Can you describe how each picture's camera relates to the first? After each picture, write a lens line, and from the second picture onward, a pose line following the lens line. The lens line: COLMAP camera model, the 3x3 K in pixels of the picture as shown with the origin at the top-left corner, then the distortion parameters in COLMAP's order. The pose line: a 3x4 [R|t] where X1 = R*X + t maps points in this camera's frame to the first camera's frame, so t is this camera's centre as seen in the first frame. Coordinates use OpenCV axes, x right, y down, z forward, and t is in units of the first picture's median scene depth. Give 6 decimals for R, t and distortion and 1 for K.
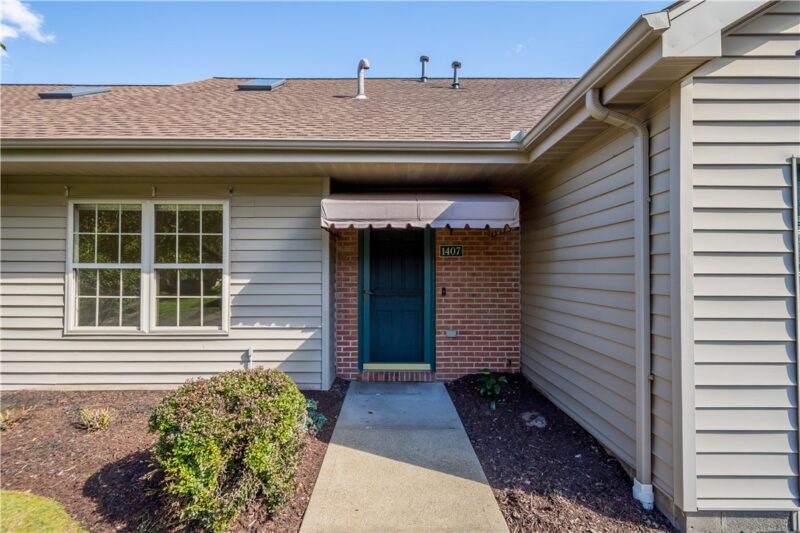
lens RADIAL K [[390.0, 0, 393.6], [0, 390.0, 266.3], [0, 0, 1]] dist [0.003412, 0.000570]
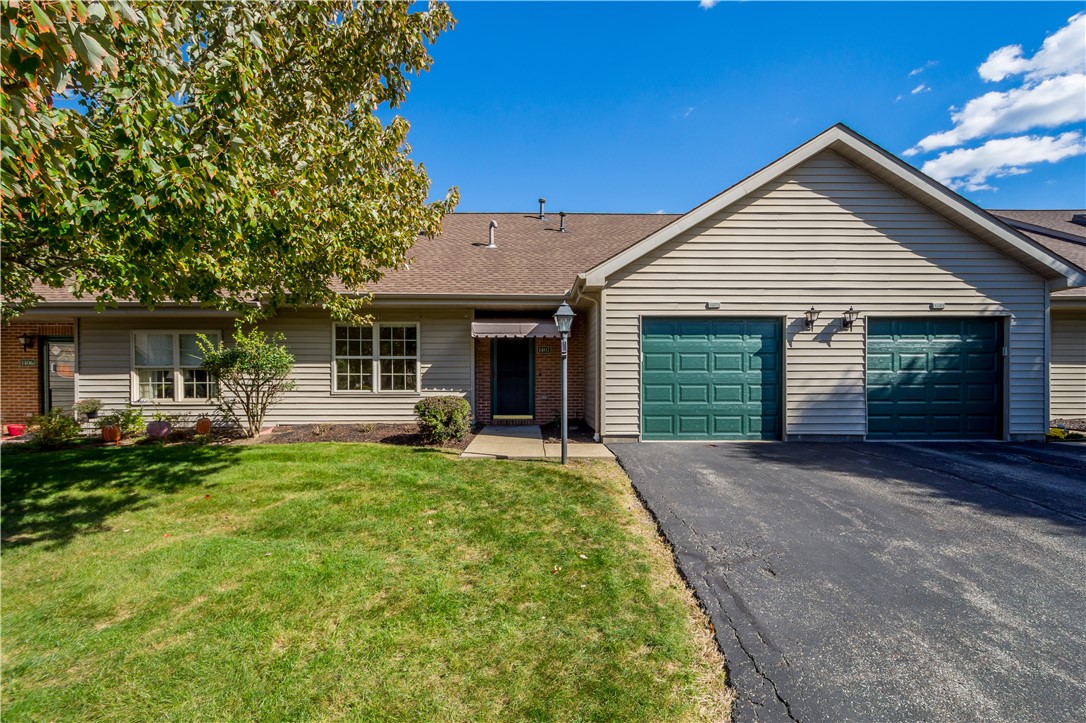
lens RADIAL K [[475.5, 0, 545.1], [0, 475.5, 381.8], [0, 0, 1]] dist [0.009323, -0.000100]
pose [[0.999684, -0.001898, 0.025068, 0.113929], [0.001551, 0.999903, 0.013819, 0.084676], [-0.025092, -0.013775, 0.999590, -1.272288]]
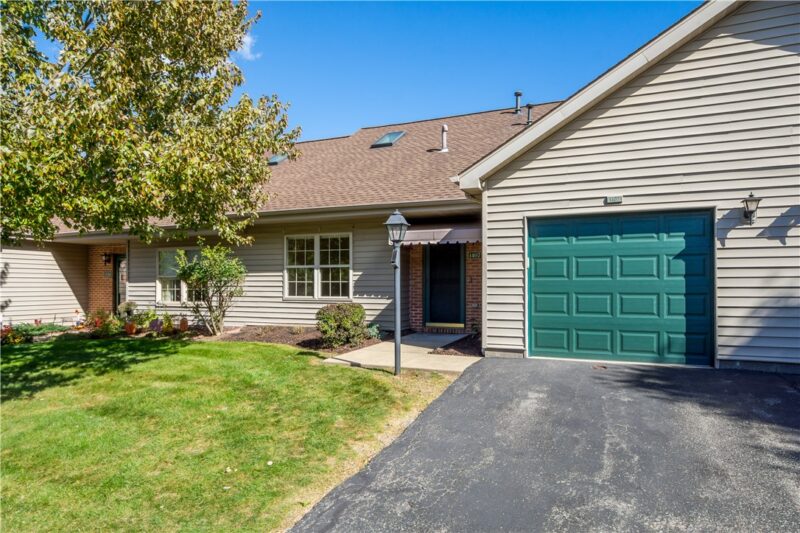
lens RADIAL K [[495.5, 0, 414.5], [0, 495.5, 278.7], [0, 0, 1]] dist [0.007998, -0.000609]
pose [[0.927408, -0.006895, -0.373987, 0.794059], [0.007111, 0.999974, -0.000804, 0.068398], [0.373983, -0.001914, 0.927434, -1.184702]]
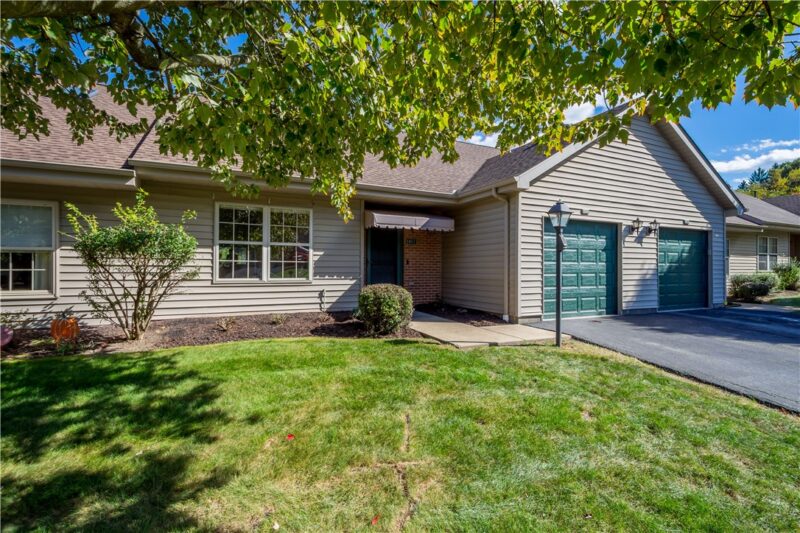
lens RADIAL K [[369.0, 0, 400.0], [0, 369.0, 266.5], [0, 0, 1]] dist [0.000607, 0.000153]
pose [[0.906587, 0.004701, 0.421993, -0.779179], [-0.010008, 0.999896, 0.010362, 0.078238], [-0.421901, -0.013617, 0.906540, -0.741881]]
